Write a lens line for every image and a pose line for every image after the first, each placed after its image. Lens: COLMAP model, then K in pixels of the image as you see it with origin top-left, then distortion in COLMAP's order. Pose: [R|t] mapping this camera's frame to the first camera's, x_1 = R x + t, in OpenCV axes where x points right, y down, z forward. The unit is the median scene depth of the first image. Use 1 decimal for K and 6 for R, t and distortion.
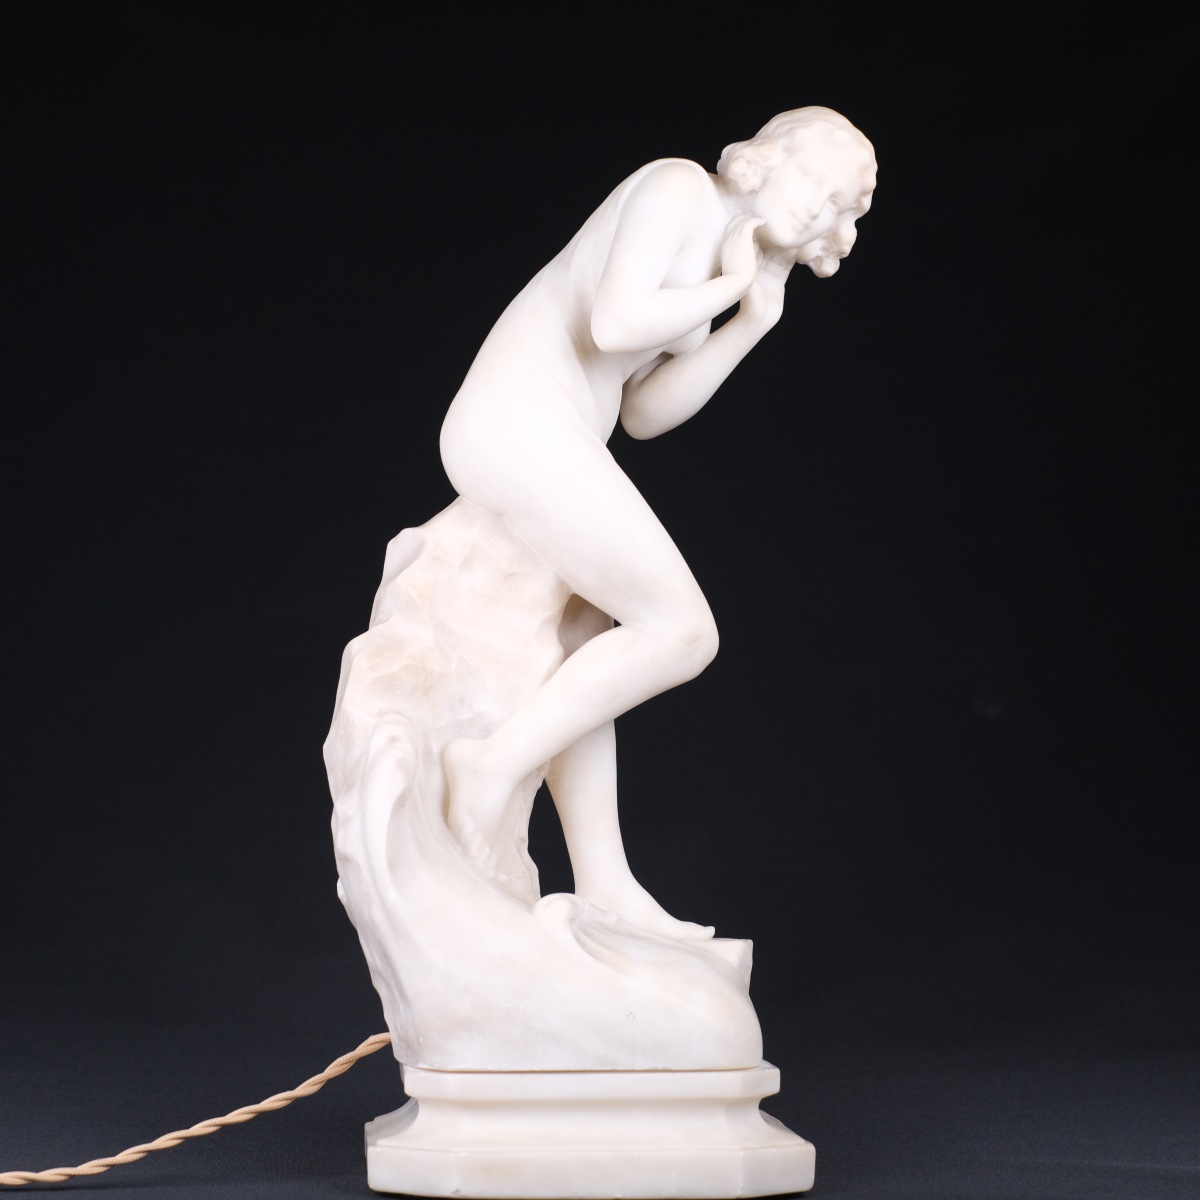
lens RADIAL K [[2998.5, 0, 590.8], [0, 2998.5, 597.8], [0, 0, 1]] dist [-0.079592, 0.000000]
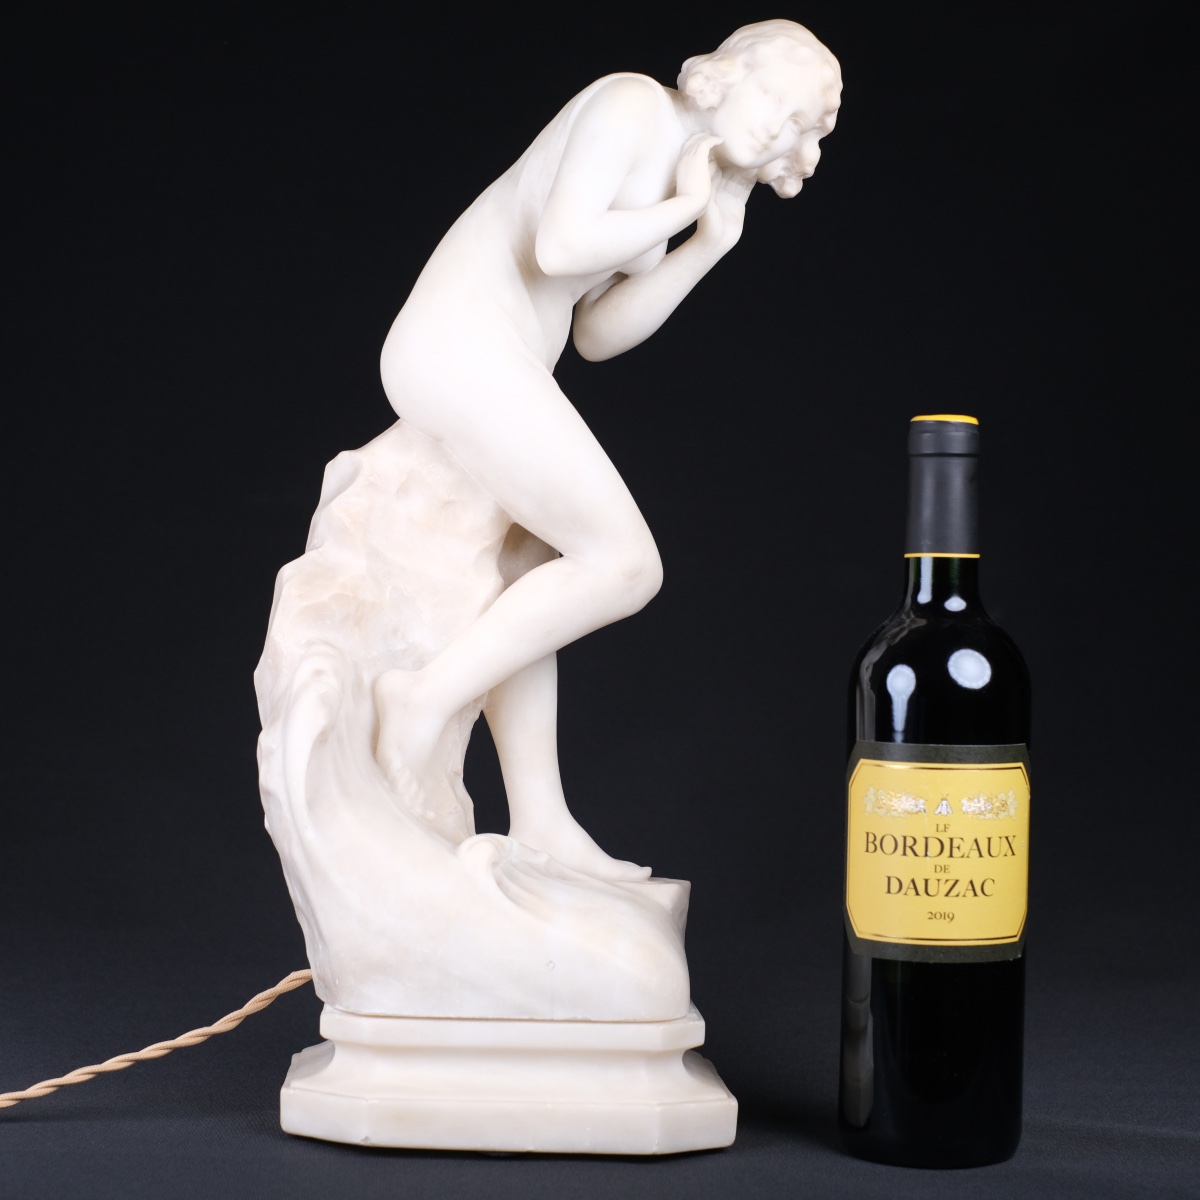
lens RADIAL K [[2998.5, 0, 609.3], [0, 2998.5, 619.3], [0, 0, 1]] dist [-0.079592, 0.000000]
pose [[0.999392, 0.026183, -0.023004, 0.048737], [-0.024663, 0.997643, 0.064034, -0.033451], [0.024626, -0.063427, 0.997683, 0.031048]]
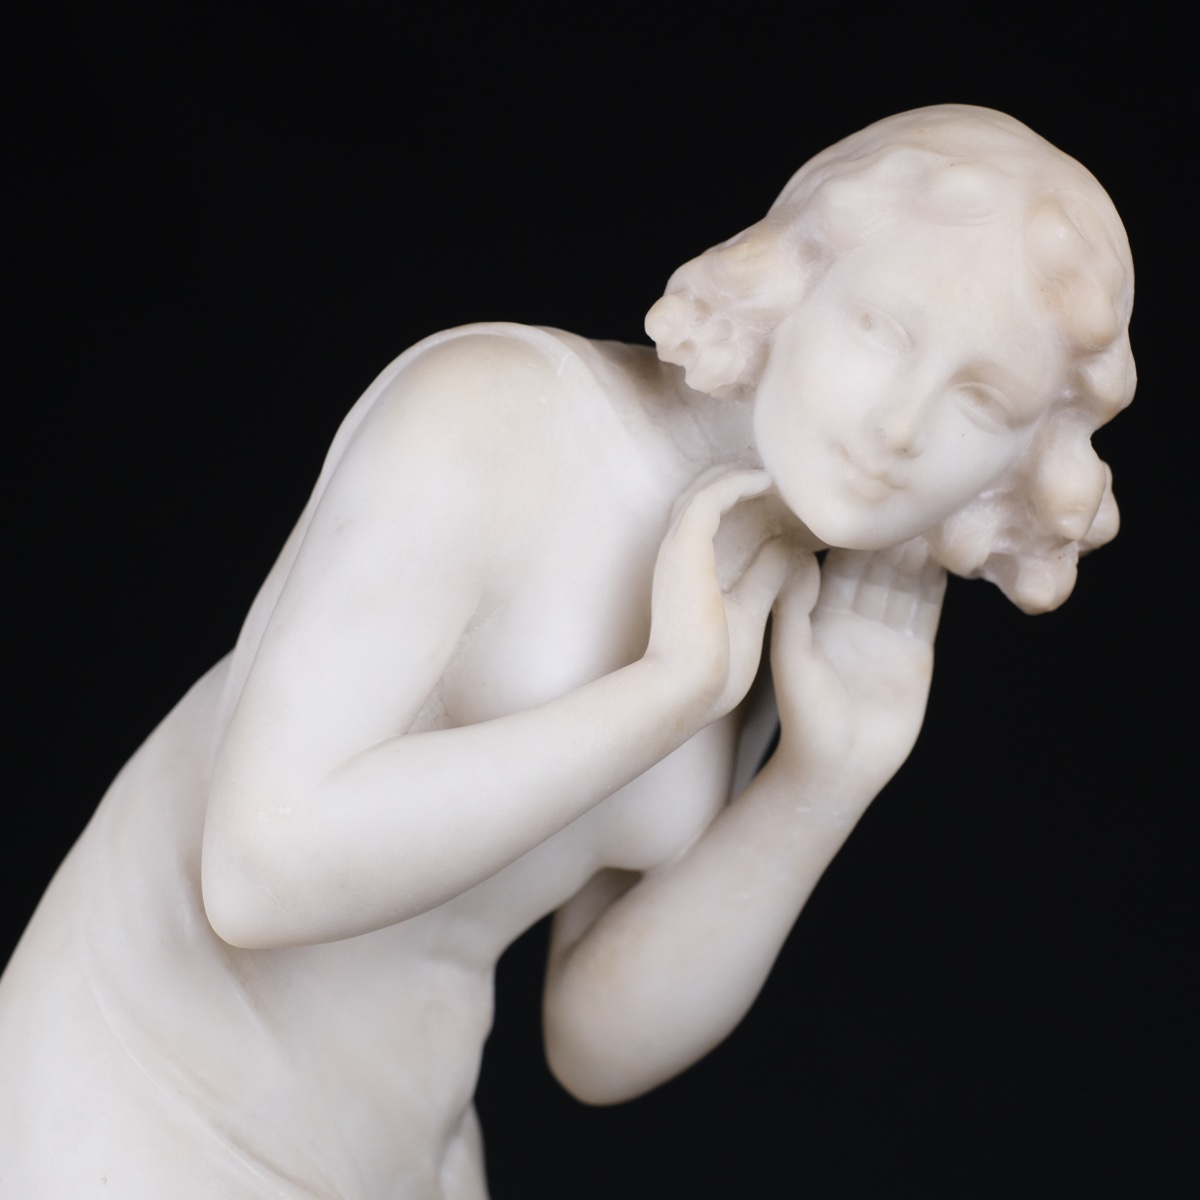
lens RADIAL K [[2998.5, 0, 617.2], [0, 2998.5, 553.3], [0, 0, 1]] dist [-0.079592, 0.000000]
pose [[0.917504, -0.094690, -0.386290, 0.170473], [0.073065, 0.994845, -0.070322, -0.097691], [0.390957, 0.036296, 0.919693, 0.706707]]
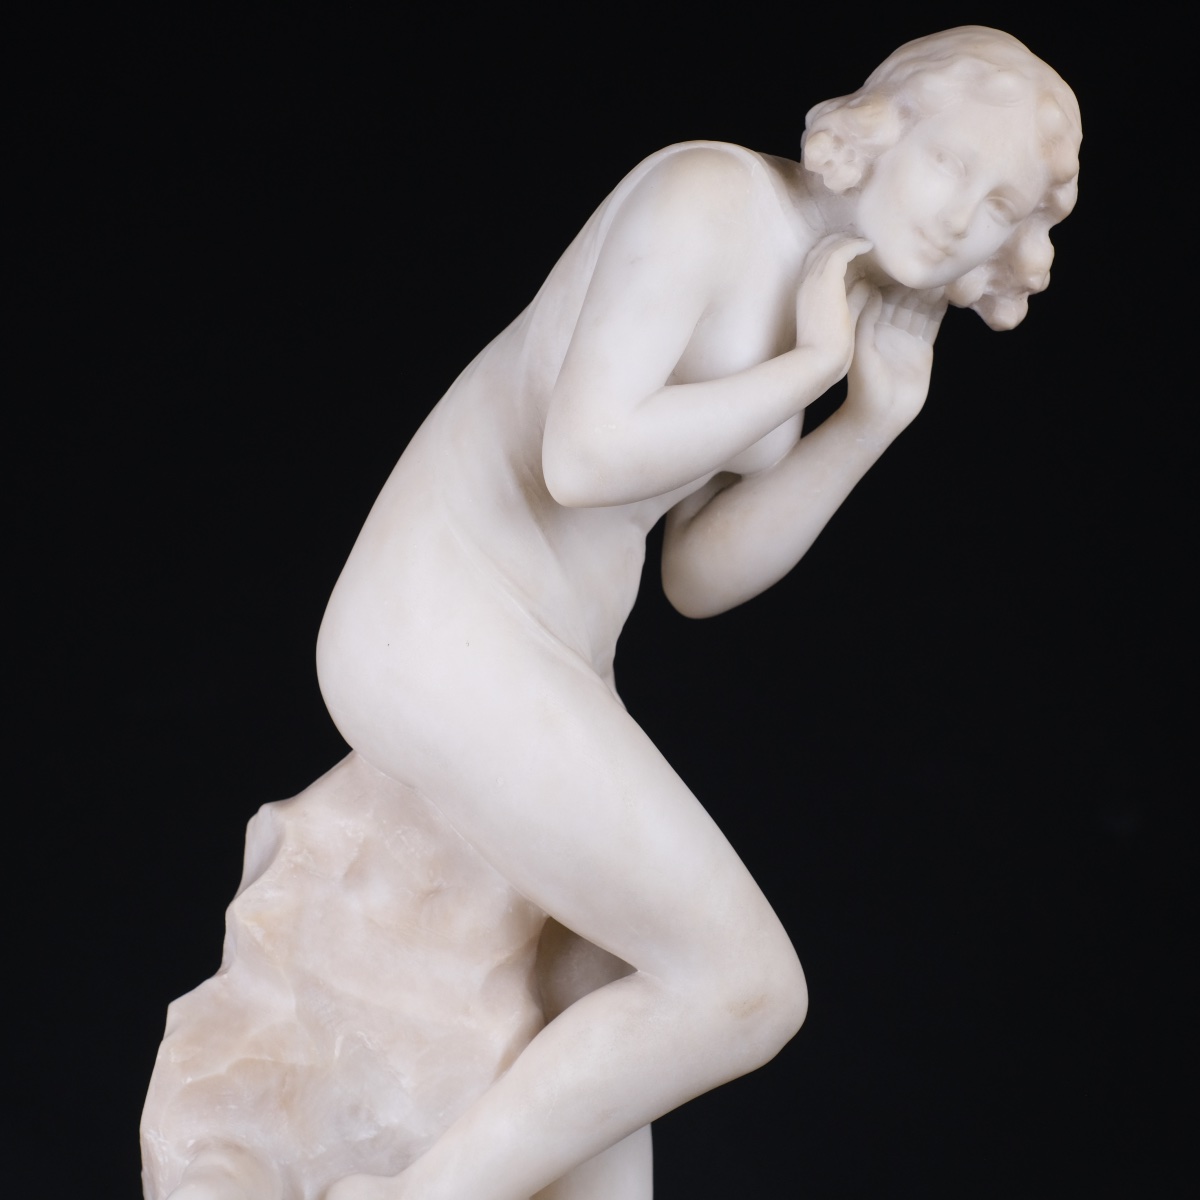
lens RADIAL K [[2998.5, 0, 571.9], [0, 2998.5, 583.5], [0, 0, 1]] dist [-0.079592, 0.000000]
pose [[0.978300, -0.019468, -0.206278, 0.118659], [0.032220, 0.997759, 0.058641, -0.099206], [0.204674, -0.064014, 0.976735, 0.452395]]
